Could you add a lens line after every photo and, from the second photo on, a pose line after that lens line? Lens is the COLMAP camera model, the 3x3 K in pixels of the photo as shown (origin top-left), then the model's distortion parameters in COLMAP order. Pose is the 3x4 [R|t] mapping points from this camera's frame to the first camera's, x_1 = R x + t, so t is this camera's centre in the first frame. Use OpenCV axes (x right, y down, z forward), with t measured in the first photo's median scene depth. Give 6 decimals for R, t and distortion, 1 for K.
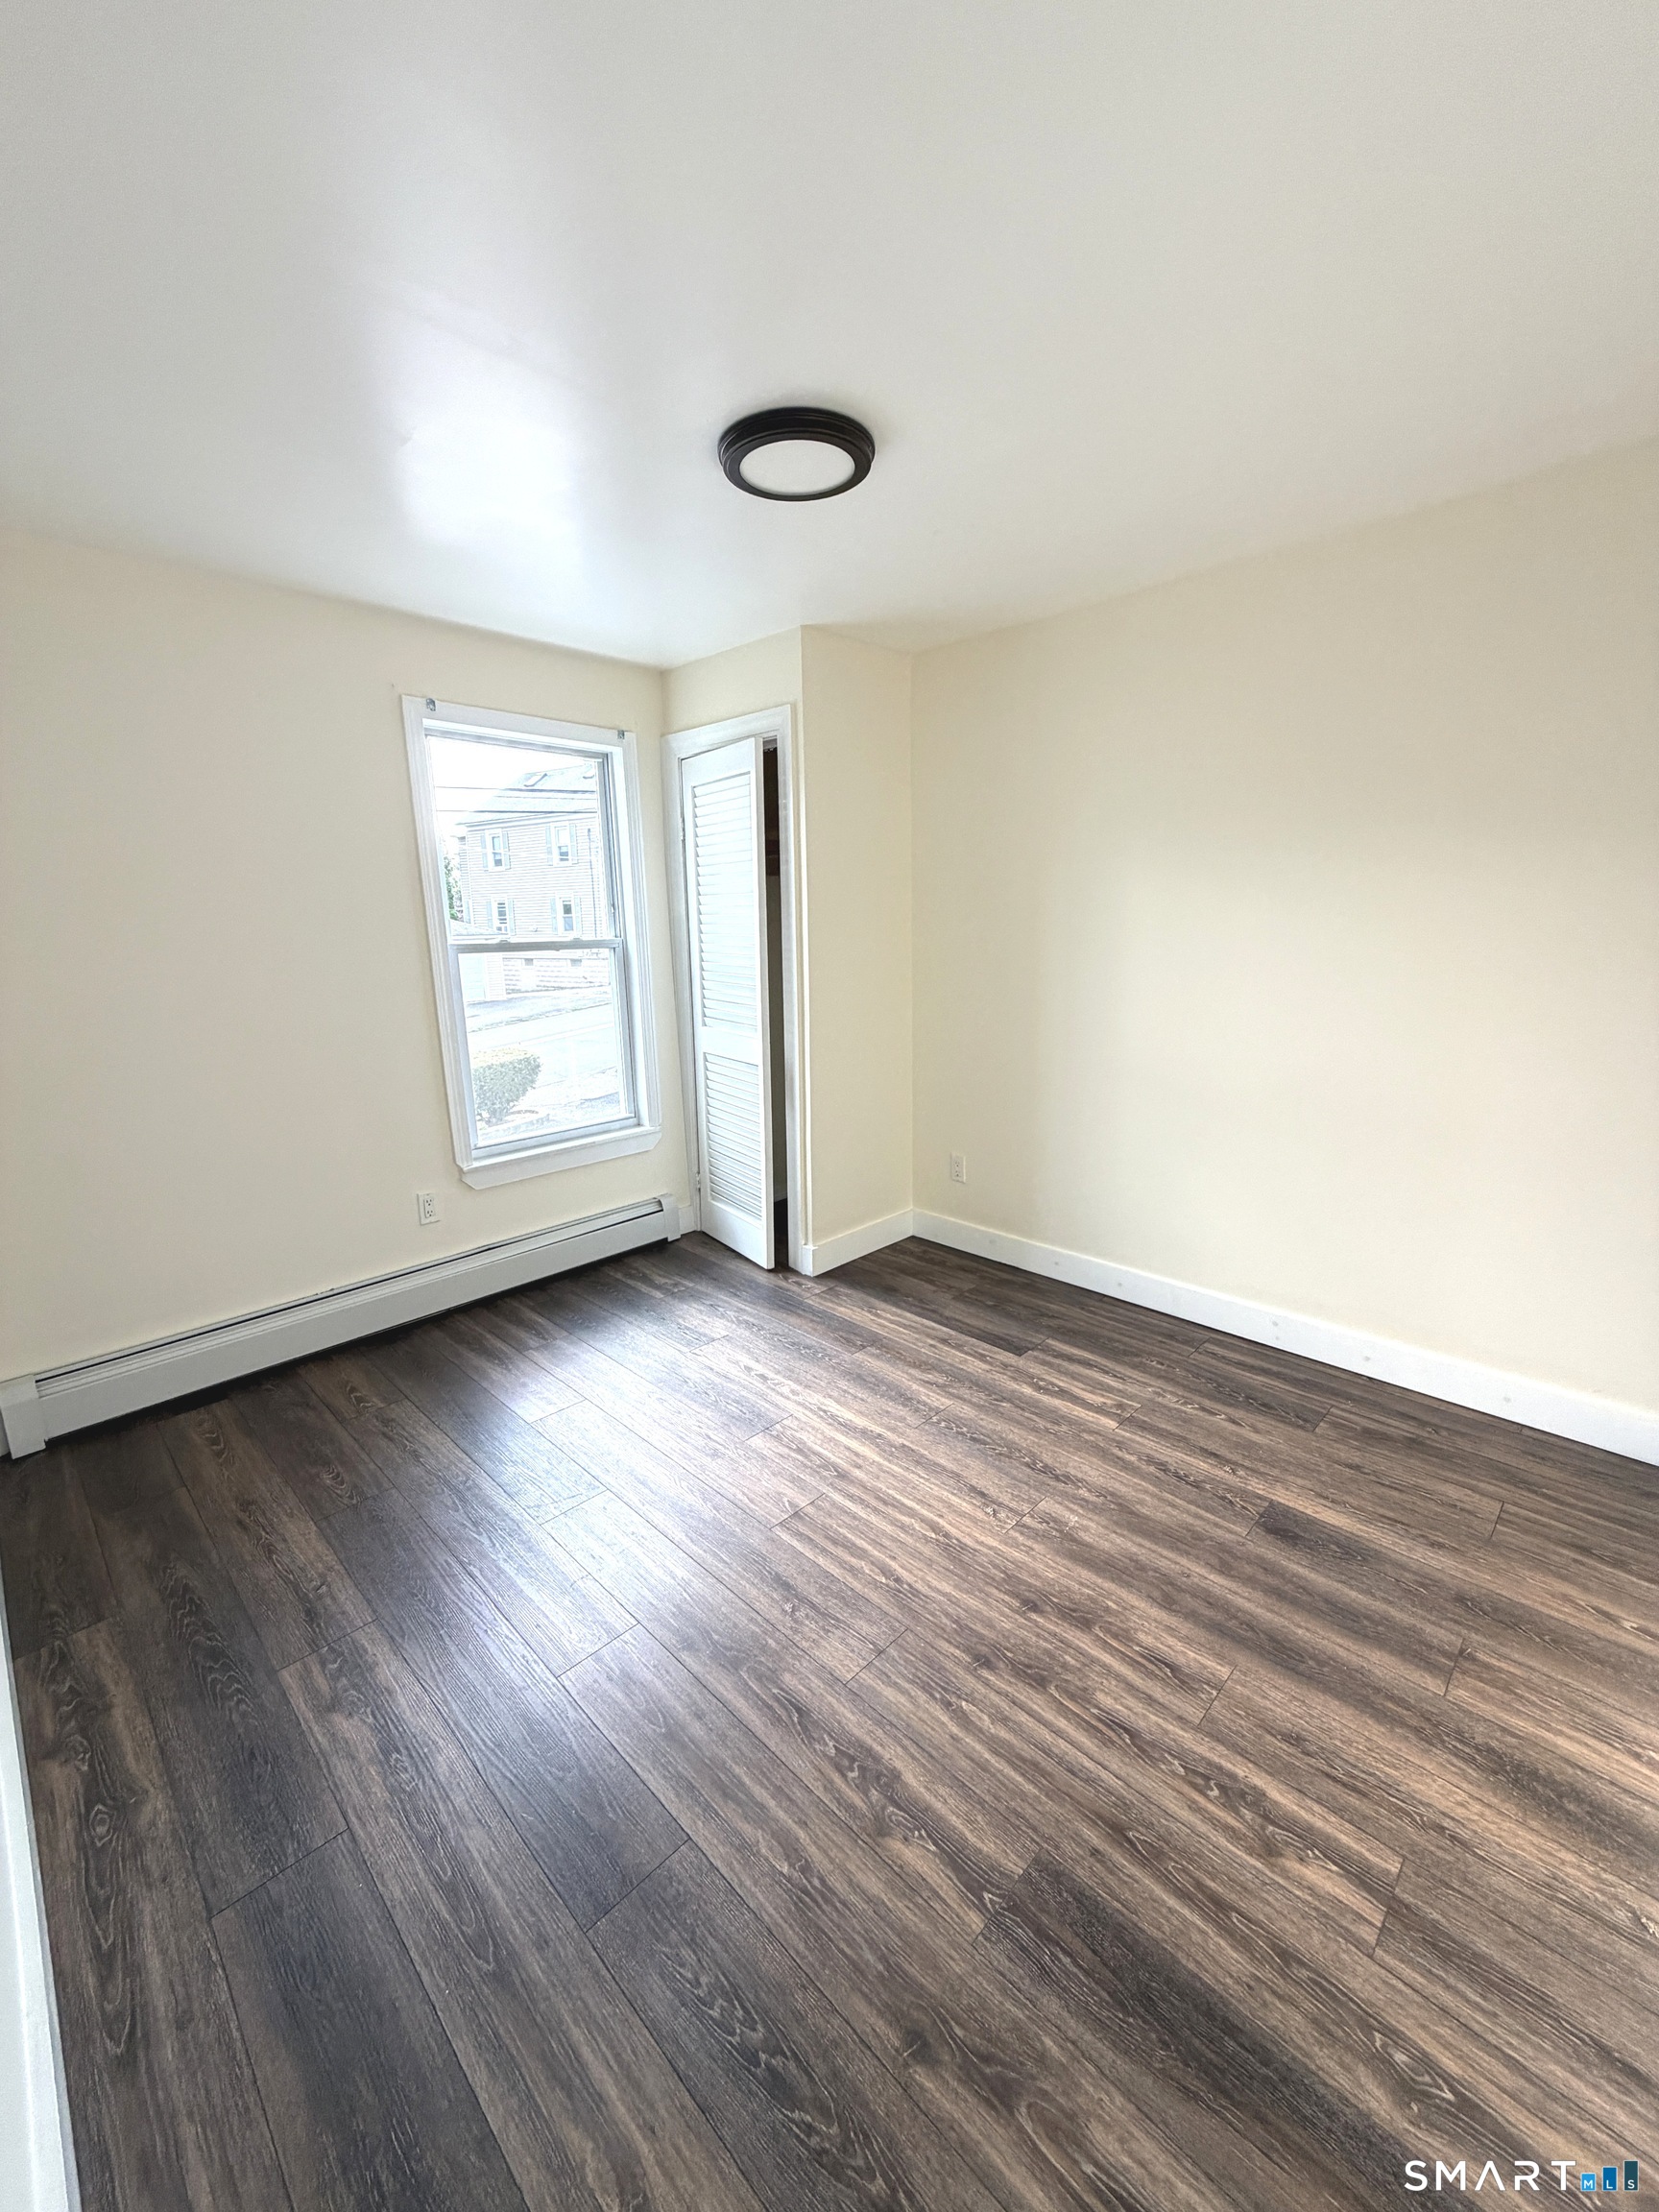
lens RADIAL K [[885.4, 0, 831.7], [0, 885.4, 1105.9], [0, 0, 1]] dist [0.002560, 0.000210]
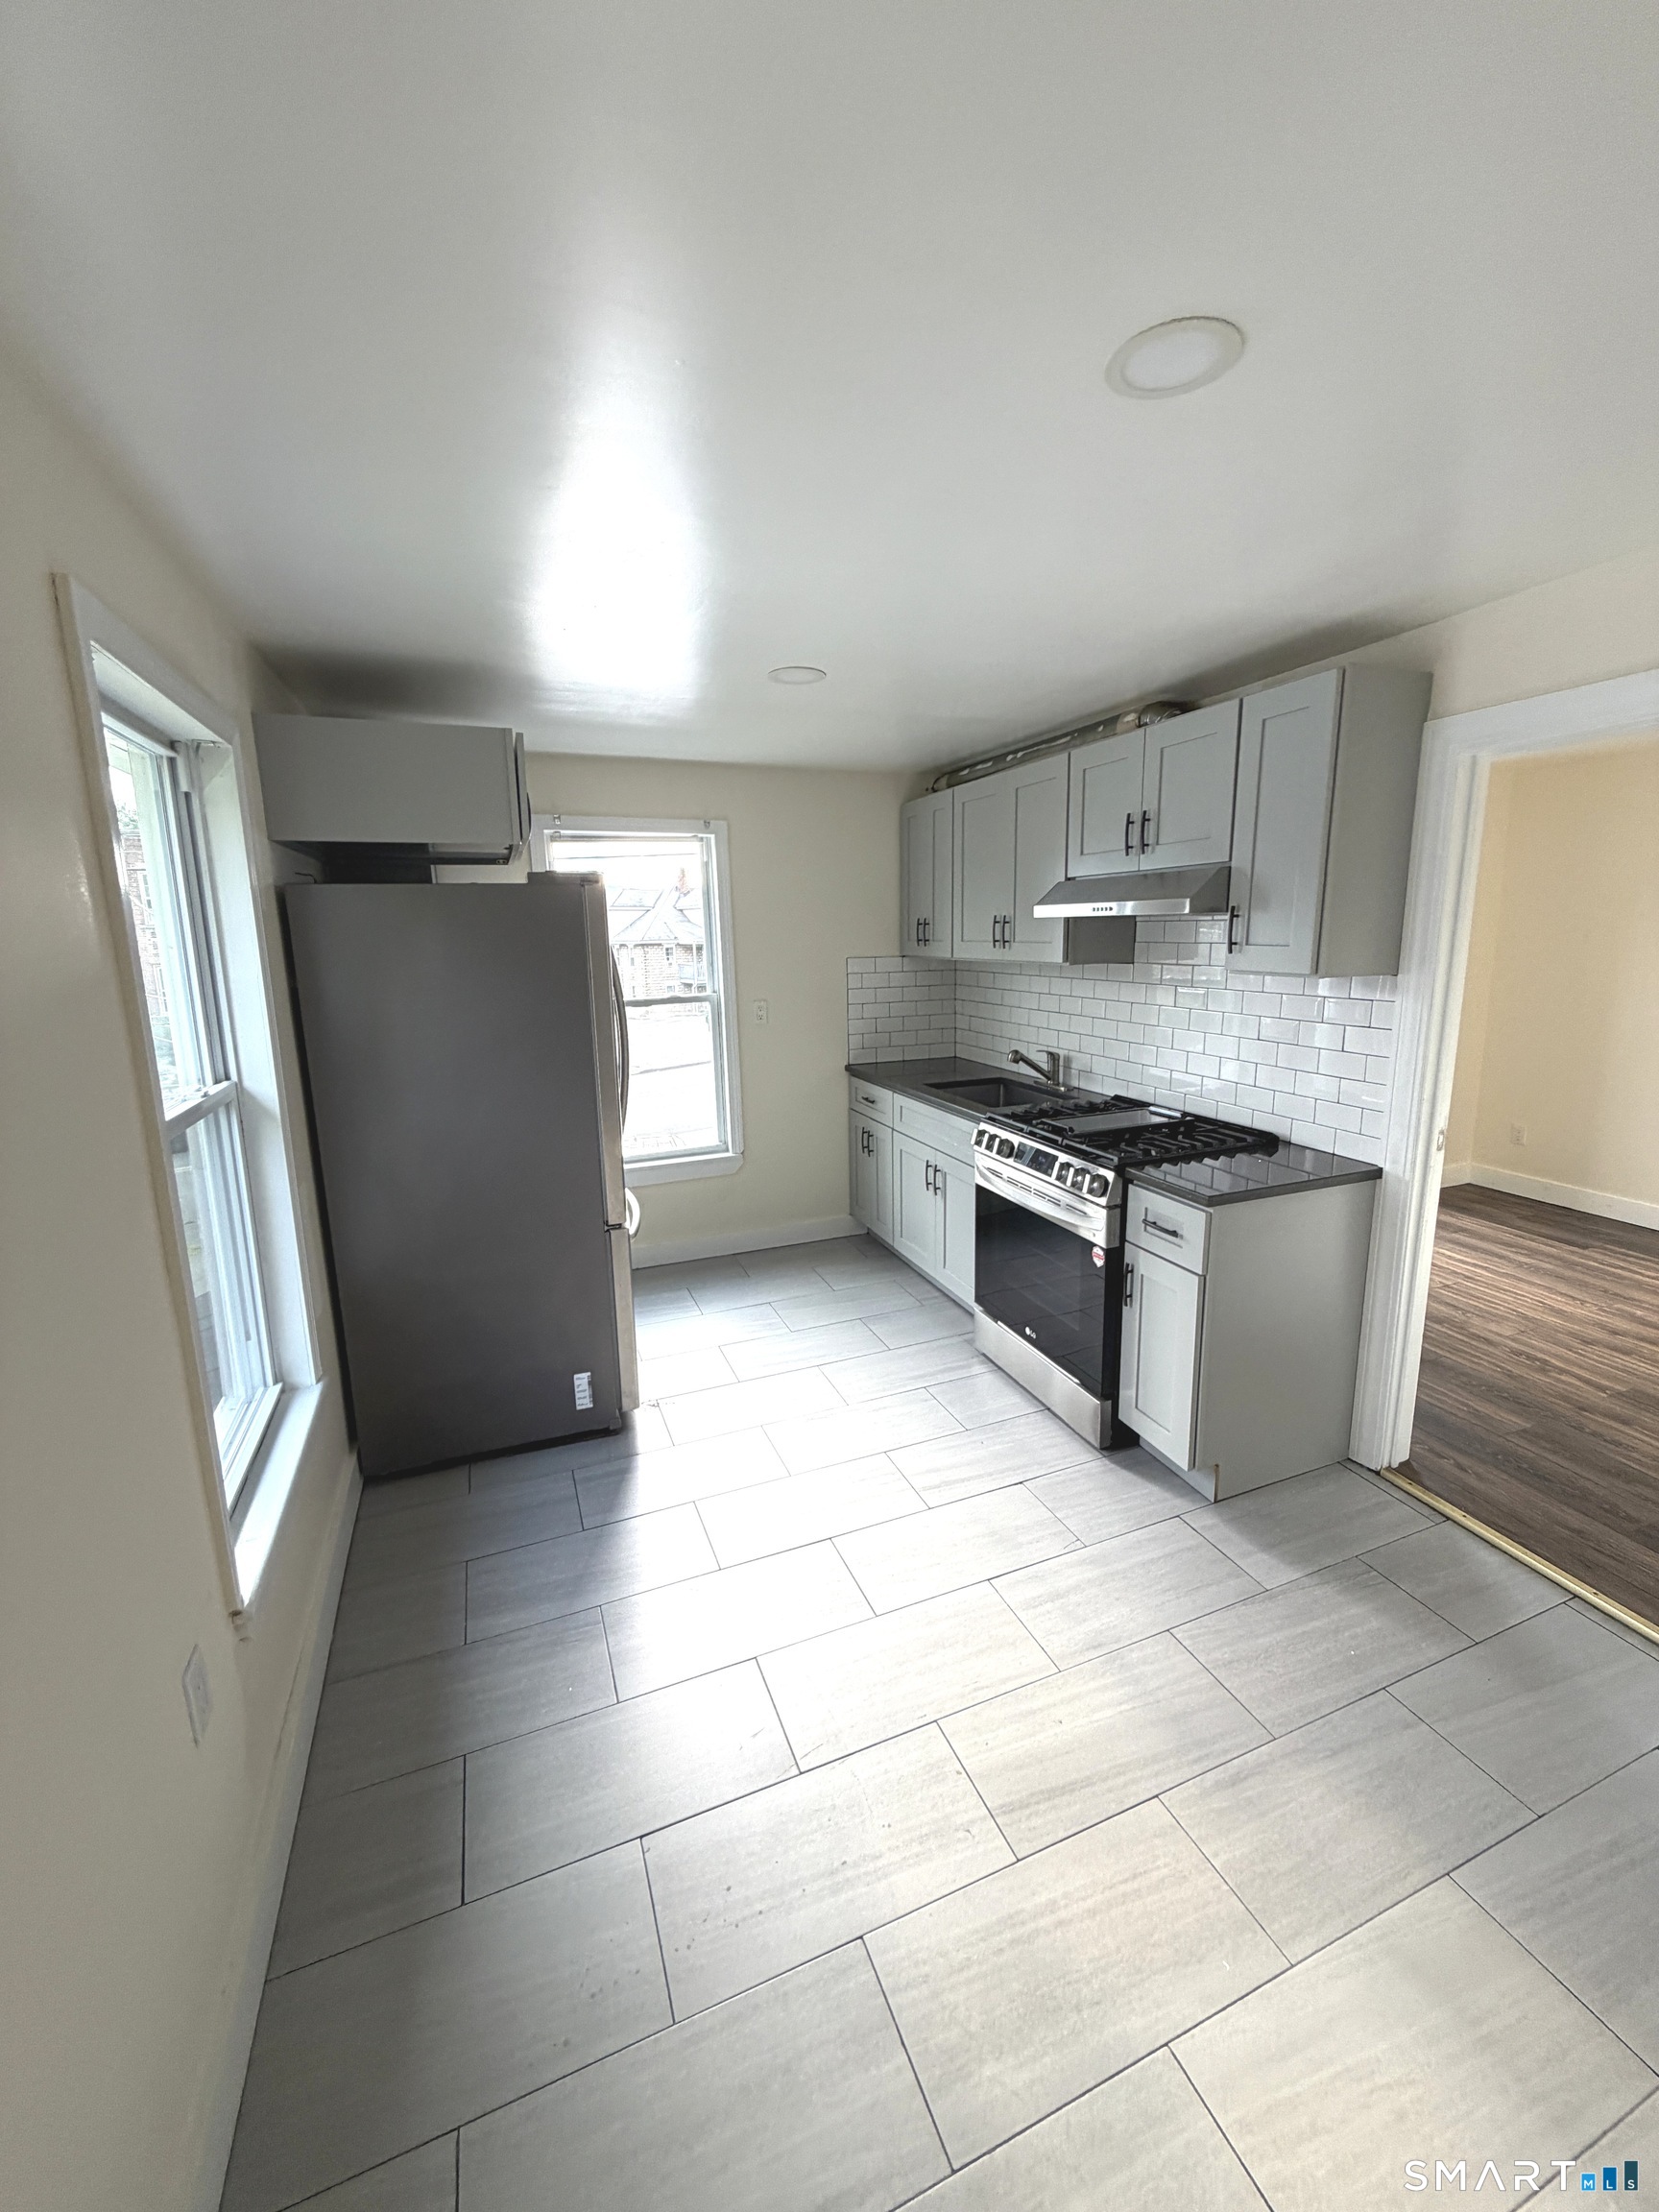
lens RADIAL K [[885.4, 0, 833.5], [0, 885.4, 1091.3], [0, 0, 1]] dist [0.002560, 0.000210]
pose [[0.911987, 0.075084, -0.403288, -0.418926], [-0.082585, 0.996583, -0.001211, 0.140986], [0.401820, 0.034410, 0.915072, -1.040445]]
